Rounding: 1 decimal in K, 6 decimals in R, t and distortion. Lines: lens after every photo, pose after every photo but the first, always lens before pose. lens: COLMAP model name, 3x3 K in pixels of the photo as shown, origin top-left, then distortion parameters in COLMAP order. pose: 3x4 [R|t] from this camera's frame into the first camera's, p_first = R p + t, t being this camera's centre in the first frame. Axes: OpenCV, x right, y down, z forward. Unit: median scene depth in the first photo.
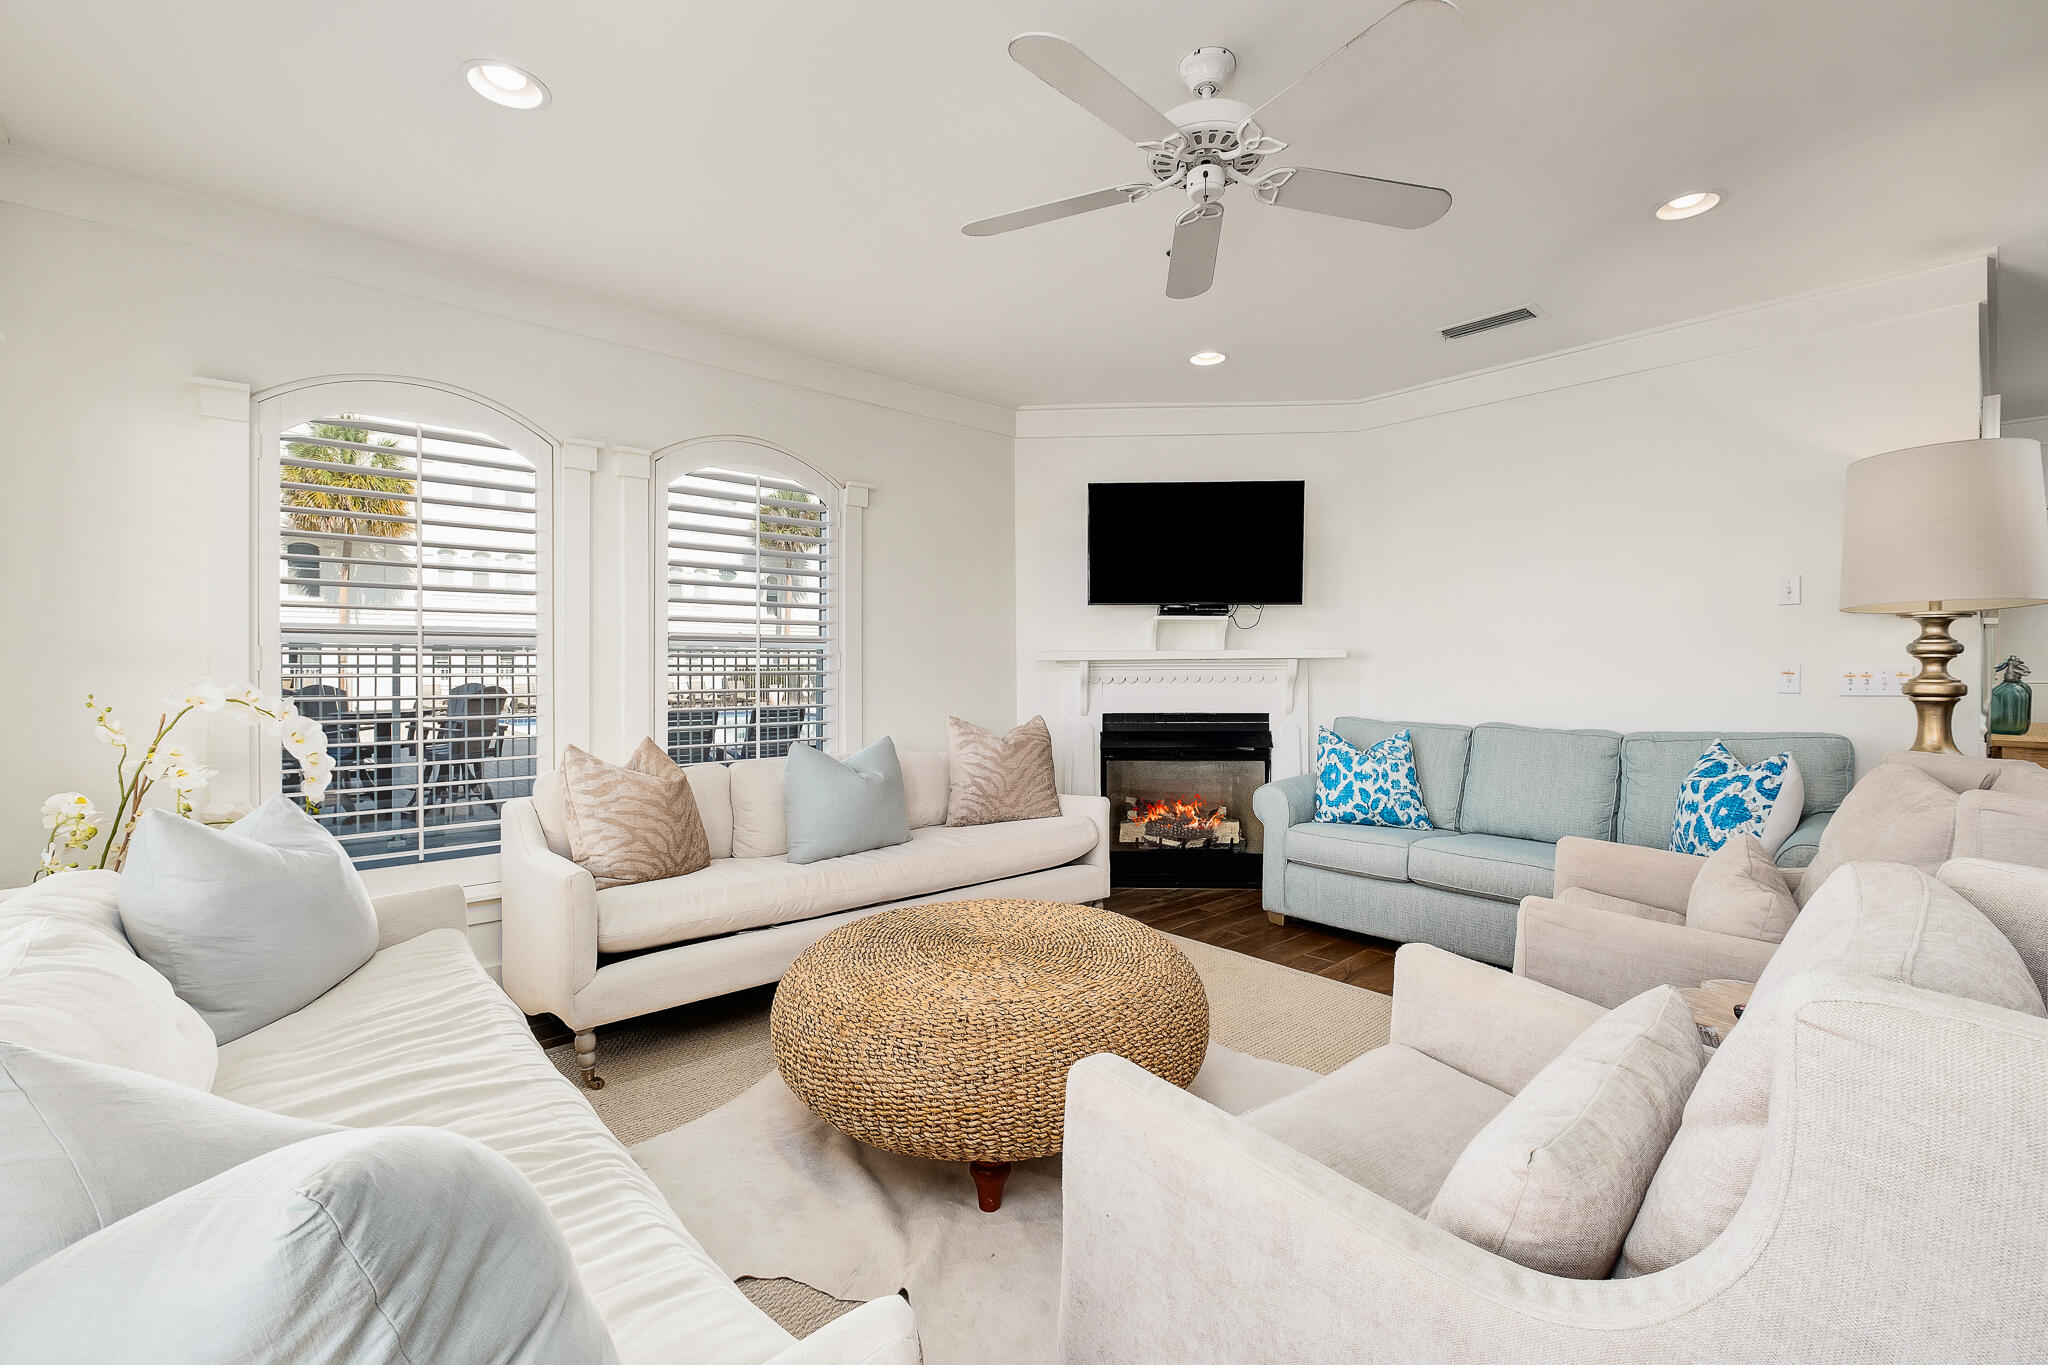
lens RADIAL K [[892.3, 0, 1029.2], [0, 892.3, 669.3], [0, 0, 1]] dist [0.002232, 0.000379]
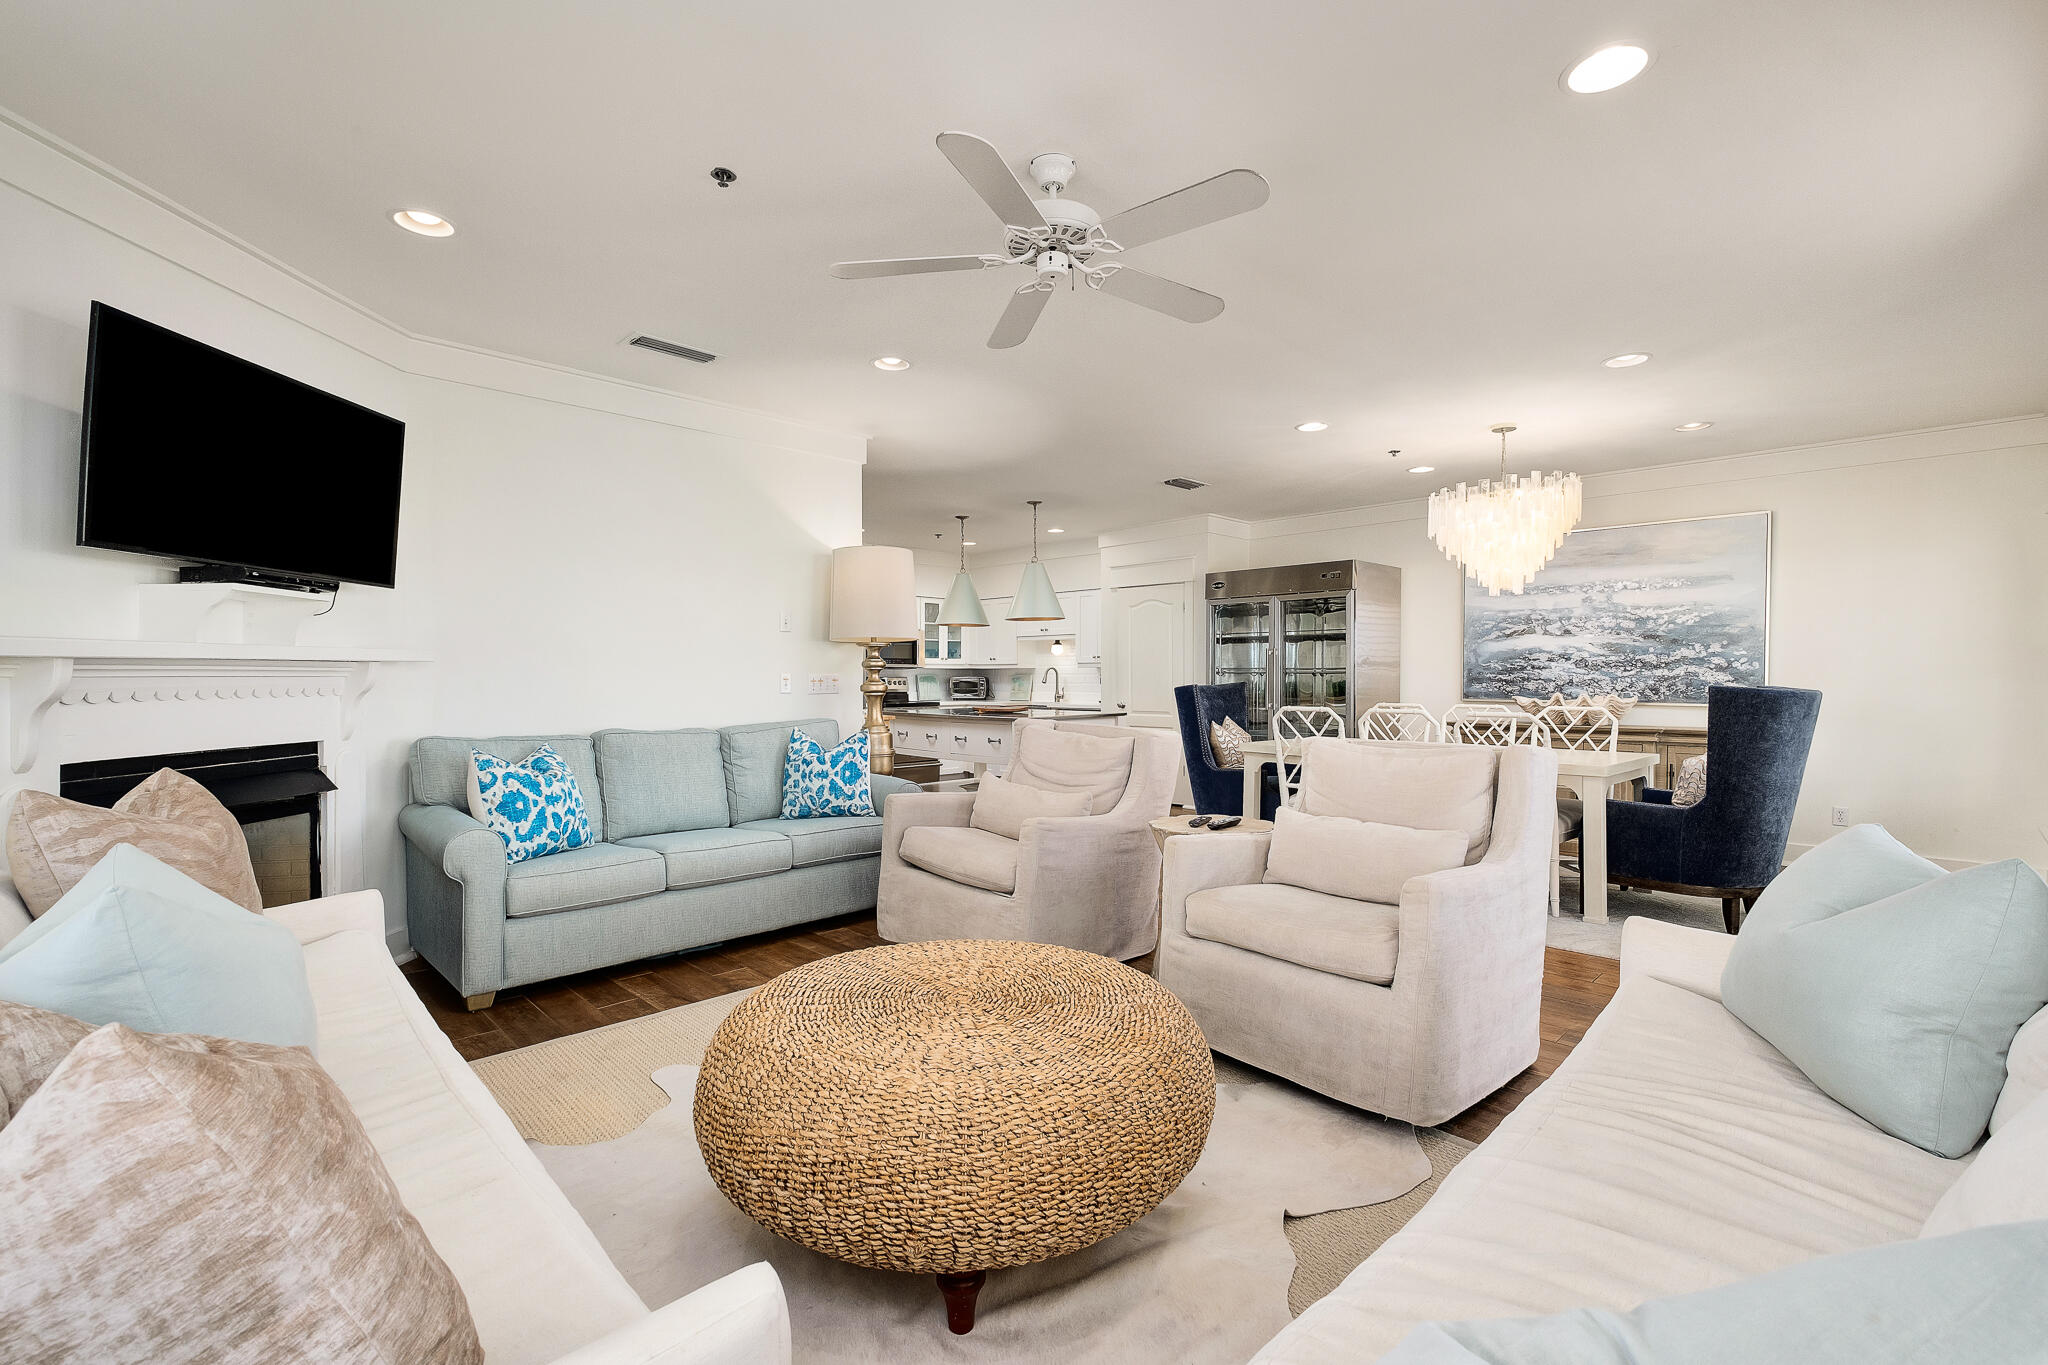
lens RADIAL K [[892.3, 0, 1036.2], [0, 892.3, 689.3], [0, 0, 1]] dist [0.002232, 0.000379]
pose [[-0.054712, -0.016035, 0.998373, -0.522660], [-0.000521, 0.999871, 0.016030, -0.001920], [-0.998502, 0.000357, -0.054714, 0.575201]]
